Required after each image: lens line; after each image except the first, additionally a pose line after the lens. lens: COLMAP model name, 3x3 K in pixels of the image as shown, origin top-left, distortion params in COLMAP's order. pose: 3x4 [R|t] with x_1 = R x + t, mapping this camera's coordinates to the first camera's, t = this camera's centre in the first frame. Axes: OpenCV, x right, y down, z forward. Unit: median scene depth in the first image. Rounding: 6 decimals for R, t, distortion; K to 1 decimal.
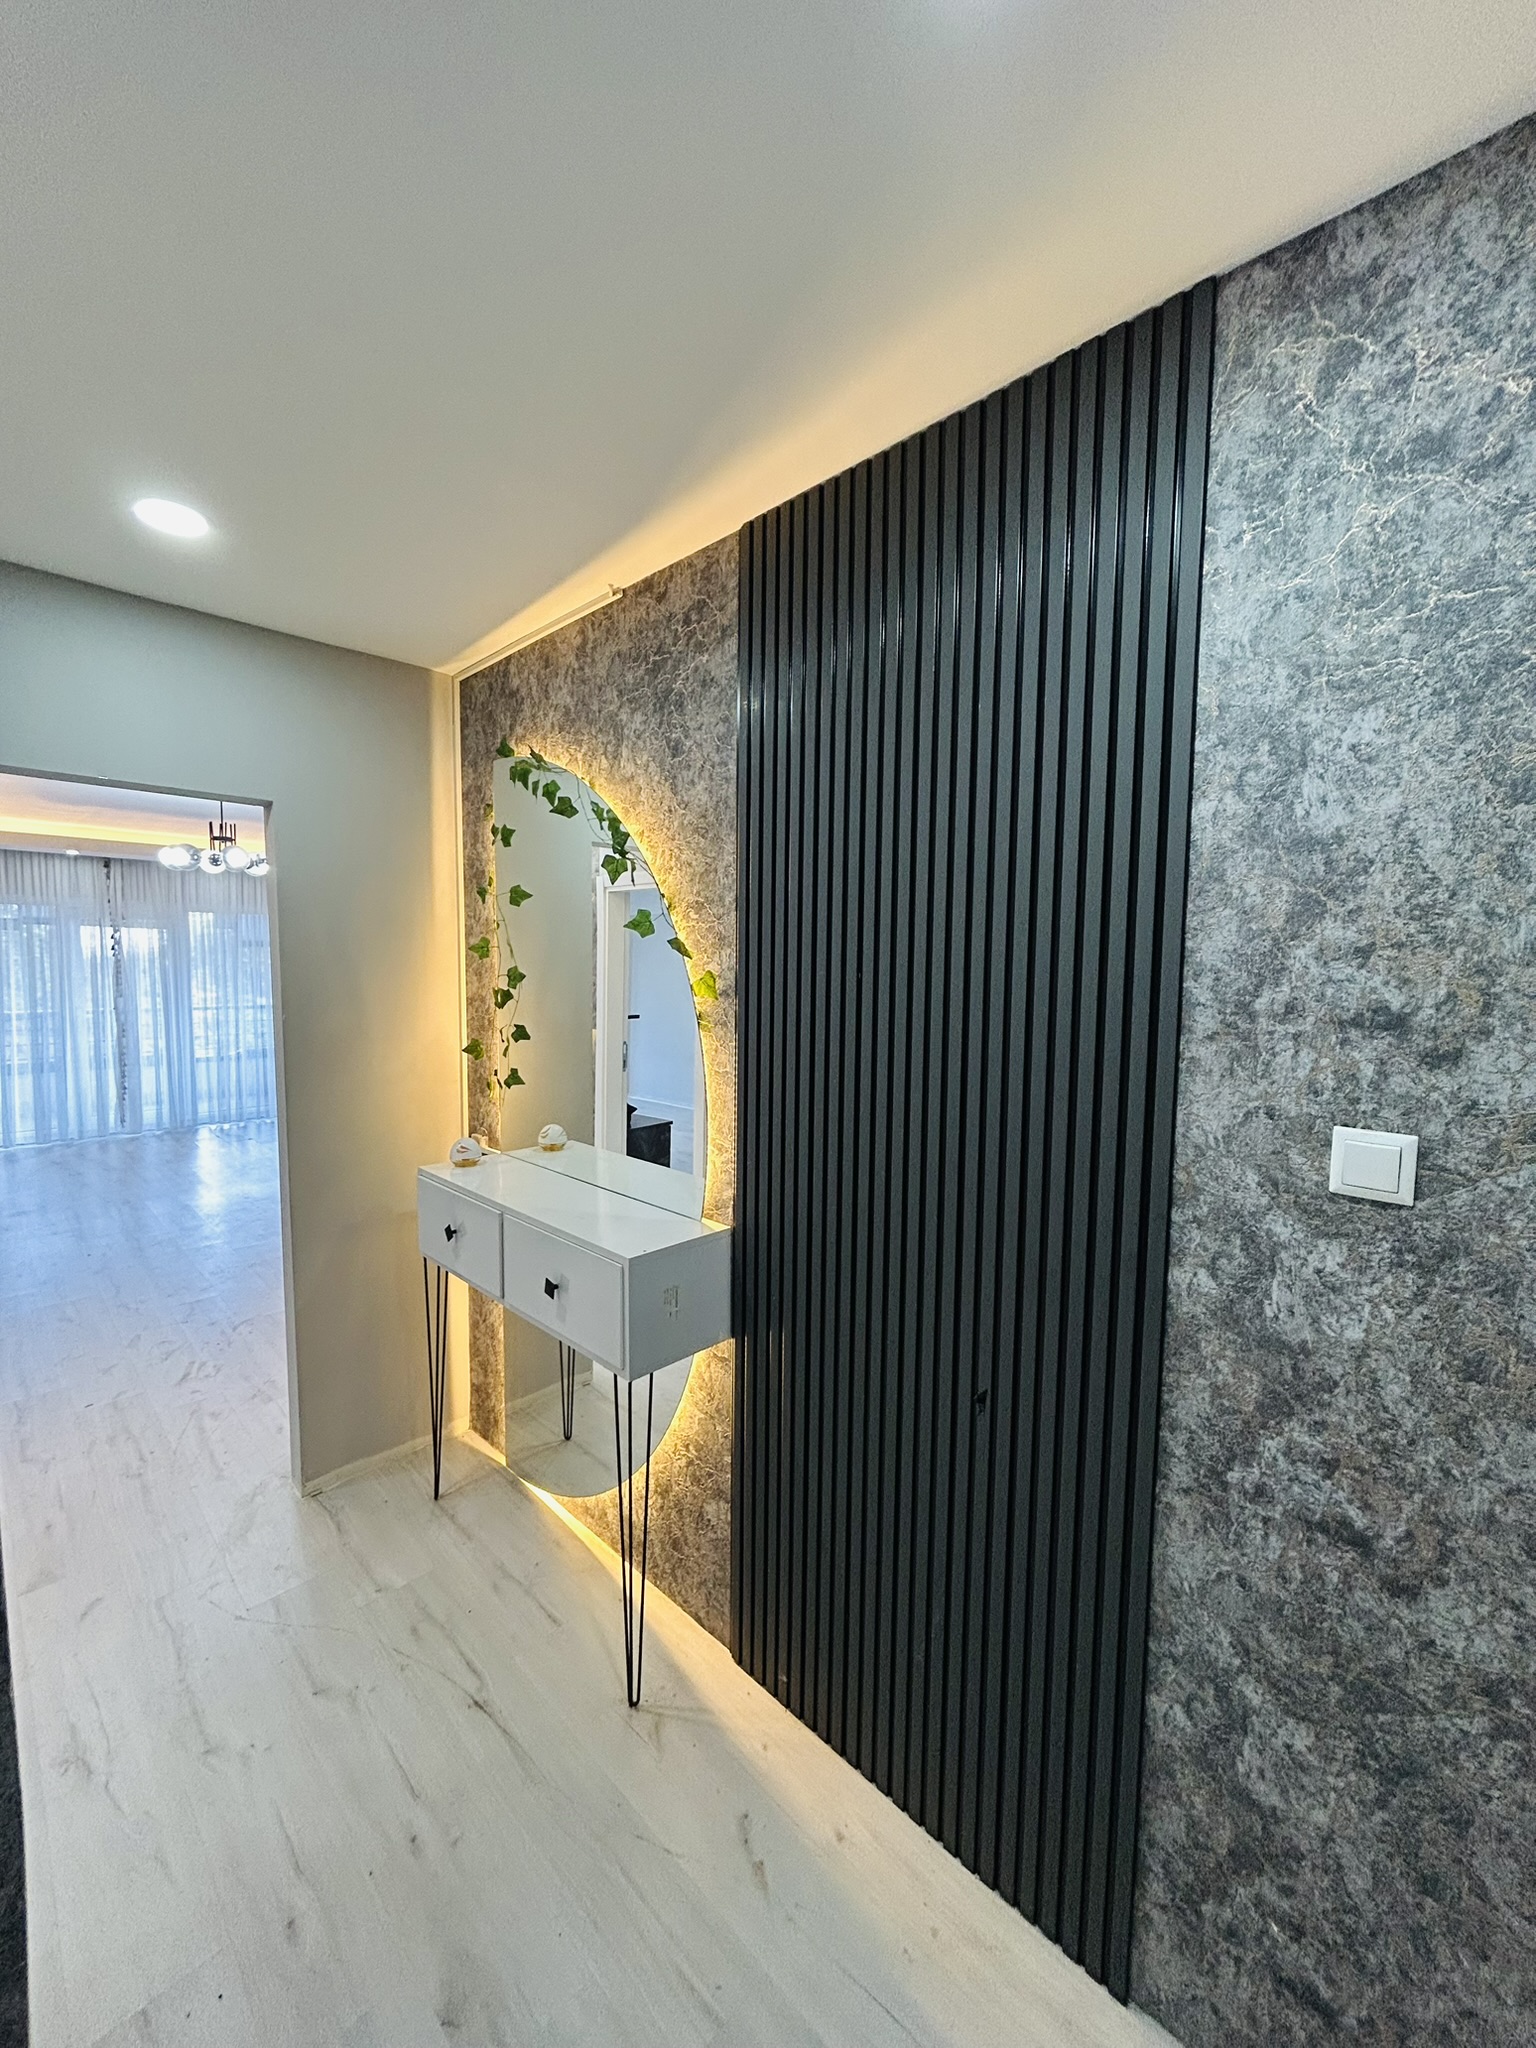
lens RADIAL K [[823.7, 0, 761.0], [0, 823.7, 1023.4], [0, 0, 1]] dist [-0.002574, 0.003095]
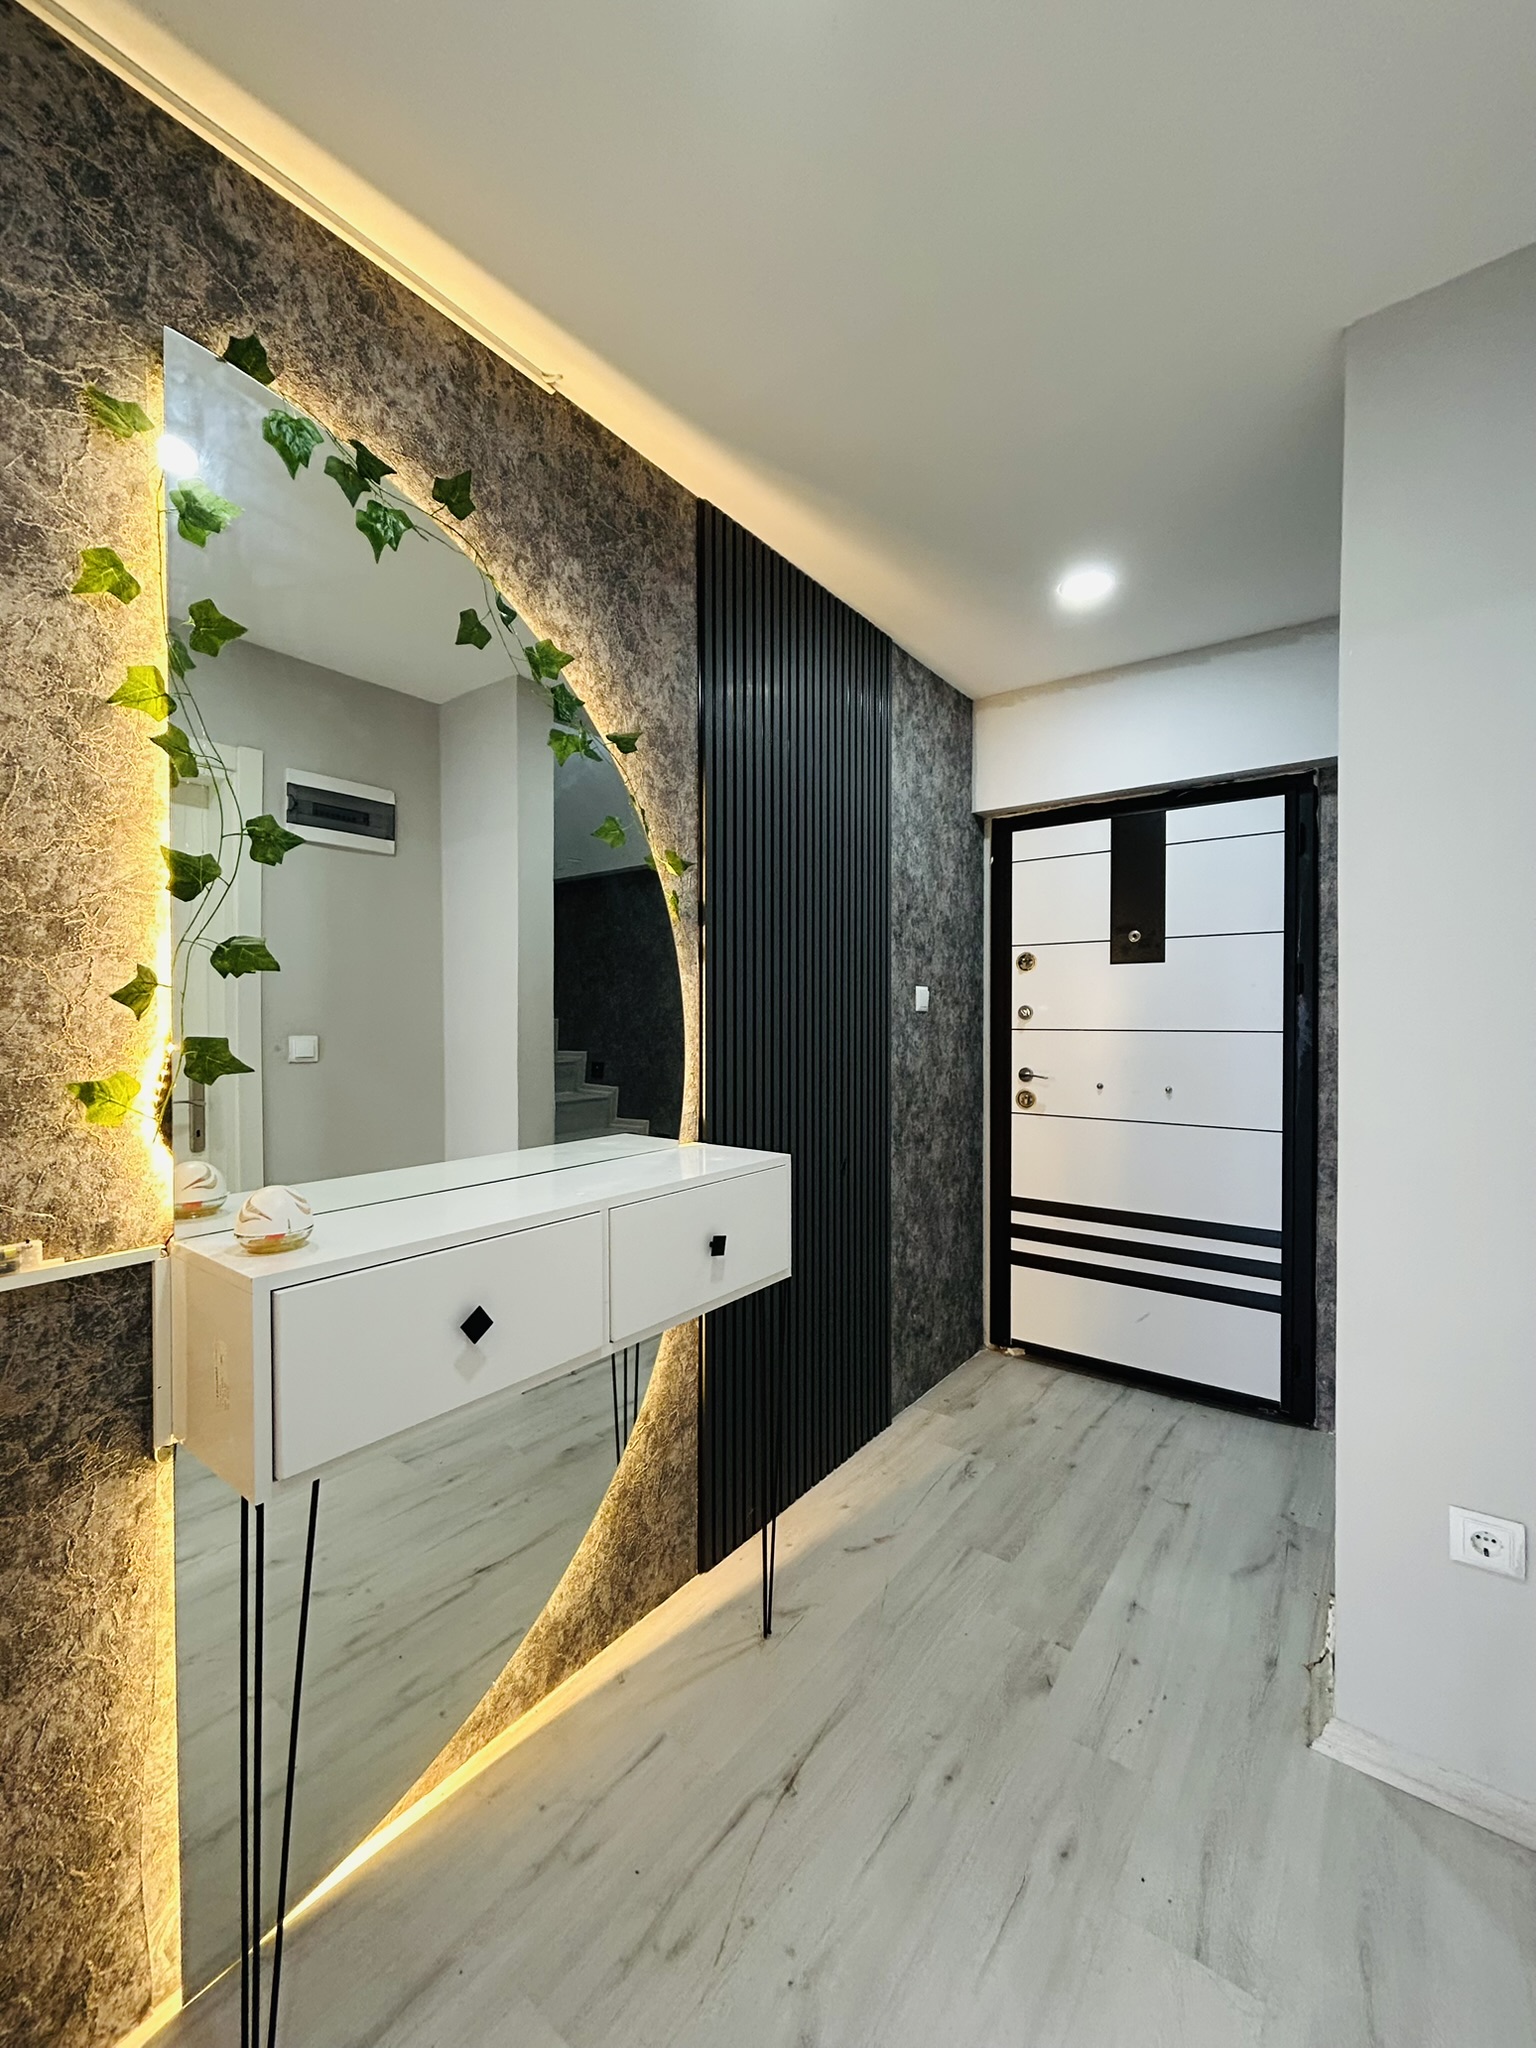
lens RADIAL K [[823.7, 0, 773.9], [0, 823.7, 1022.6], [0, 0, 1]] dist [-0.002574, 0.003095]
pose [[-0.134979, -0.015014, 0.990735, -1.063092], [0.075936, 0.996788, 0.025451, 0.078821], [-0.987934, 0.078667, -0.133405, 1.019725]]
